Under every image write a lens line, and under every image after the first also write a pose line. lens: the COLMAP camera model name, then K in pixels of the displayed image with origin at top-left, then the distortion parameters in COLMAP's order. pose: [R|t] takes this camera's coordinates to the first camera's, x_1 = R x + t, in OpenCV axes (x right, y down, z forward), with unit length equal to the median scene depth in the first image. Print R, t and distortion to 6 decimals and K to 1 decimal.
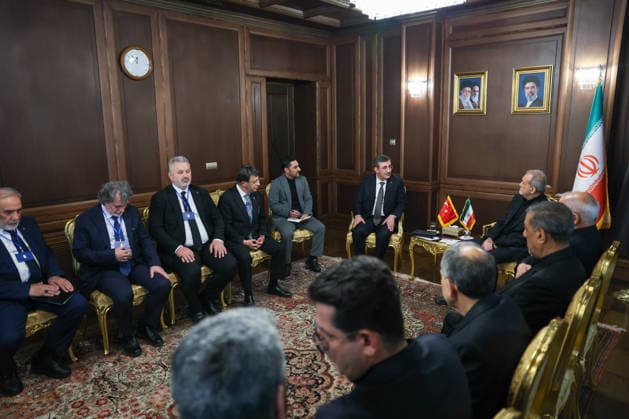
lens RADIAL K [[469.8, 0, 299.8], [0, 469.8, 214.3], [0, 0, 1]] dist [-0.075558, 0.046533]
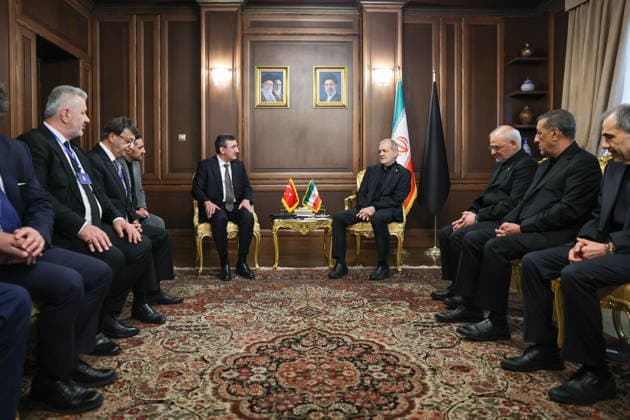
lens RADIAL K [[500.6, 0, 304.1], [0, 500.6, 195.3], [0, 0, 1]] dist [-0.074823, 0.045458]
pose [[0.680453, -0.006810, 0.732760, -0.423619], [0.137235, 0.983449, -0.118299, 0.121242], [-0.719827, 0.181057, 0.670125, 0.290864]]
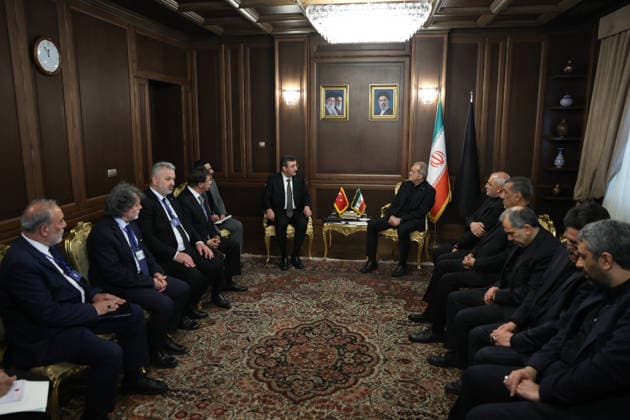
lens RADIAL K [[500.6, 0, 314.7], [0, 500.6, 213.5], [0, 0, 1]] dist [-0.074823, 0.045458]
pose [[0.813637, -0.089619, 0.574424, -0.491285], [0.100068, 0.994889, 0.013477, 0.003346], [-0.572696, 0.046516, 0.818447, -0.020590]]
